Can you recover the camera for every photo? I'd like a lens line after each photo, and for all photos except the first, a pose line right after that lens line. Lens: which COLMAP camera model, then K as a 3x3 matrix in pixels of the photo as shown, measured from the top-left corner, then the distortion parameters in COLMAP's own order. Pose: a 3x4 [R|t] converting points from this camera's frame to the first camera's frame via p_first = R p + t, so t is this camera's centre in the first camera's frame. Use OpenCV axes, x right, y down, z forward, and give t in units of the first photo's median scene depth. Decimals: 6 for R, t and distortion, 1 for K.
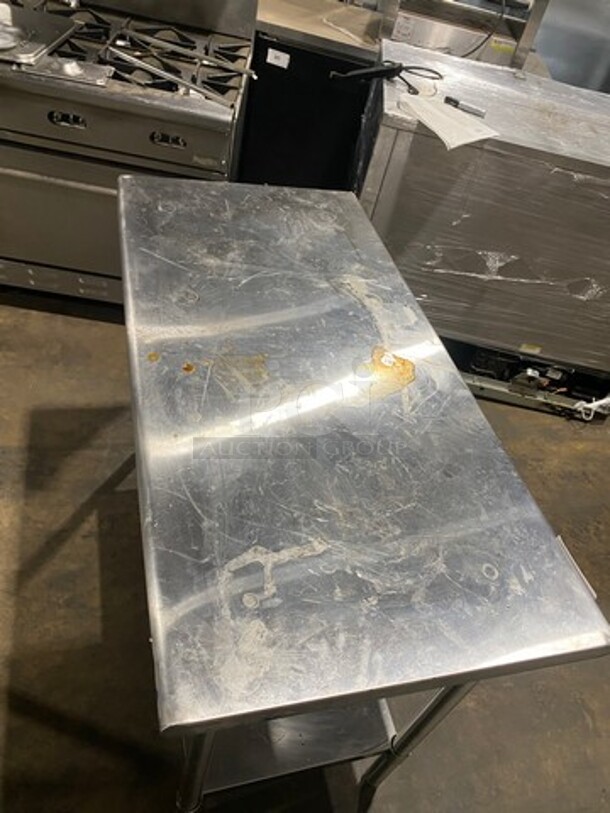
lens RADIAL K [[611.7, 0, 305.6], [0, 611.7, 399.5], [0, 0, 1]] dist [0.012804, -0.012196]
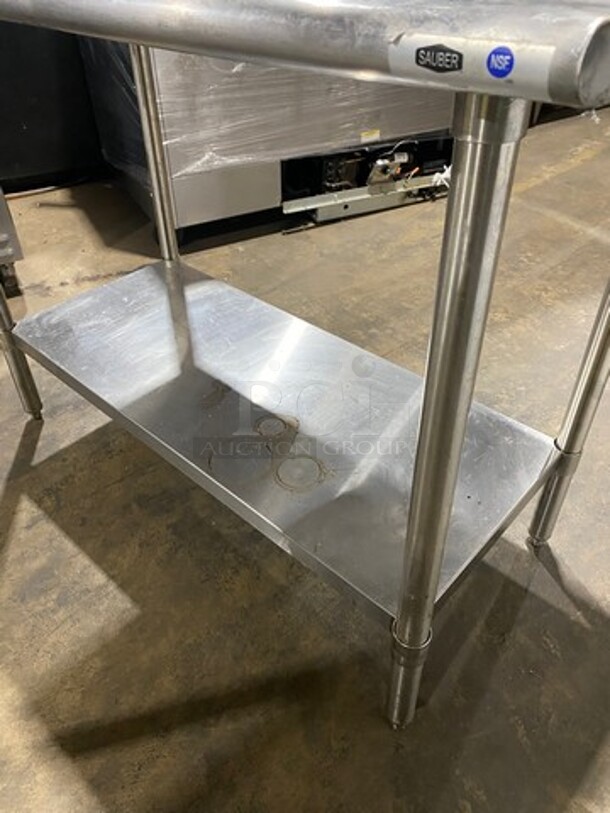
lens RADIAL K [[611.7, 0, 300.6], [0, 611.7, 399.4], [0, 0, 1]] dist [0.012804, -0.012196]
pose [[0.824240, -0.496250, 0.272699, -0.254815], [0.505626, 0.861823, 0.040054, 0.256092], [-0.254895, 0.104870, 0.961265, 0.273137]]
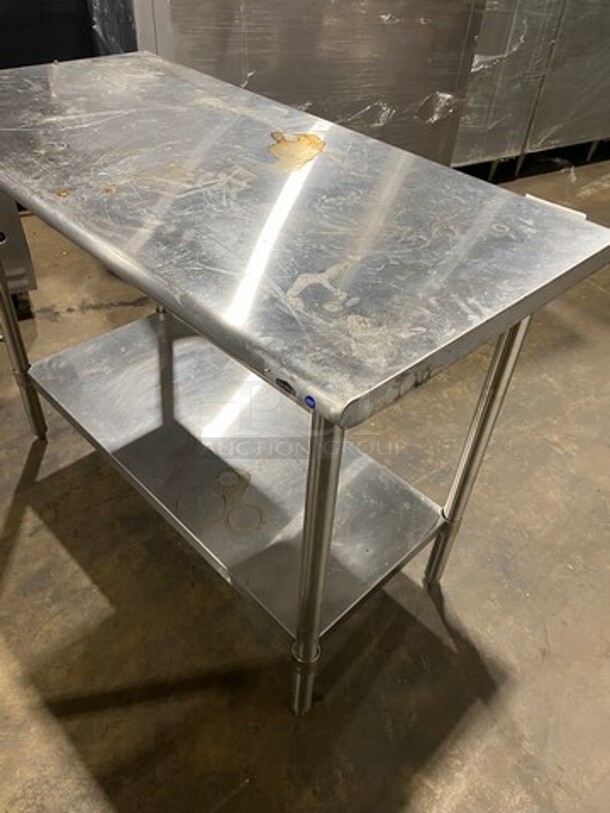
lens RADIAL K [[611.7, 0, 300.6], [0, 611.7, 410.5], [0, 0, 1]] dist [0.012804, -0.012196]
pose [[0.861156, -0.436694, 0.260209, -0.207078], [0.429702, 0.898831, 0.086366, 0.174617], [-0.271599, 0.037438, 0.961682, 0.066313]]
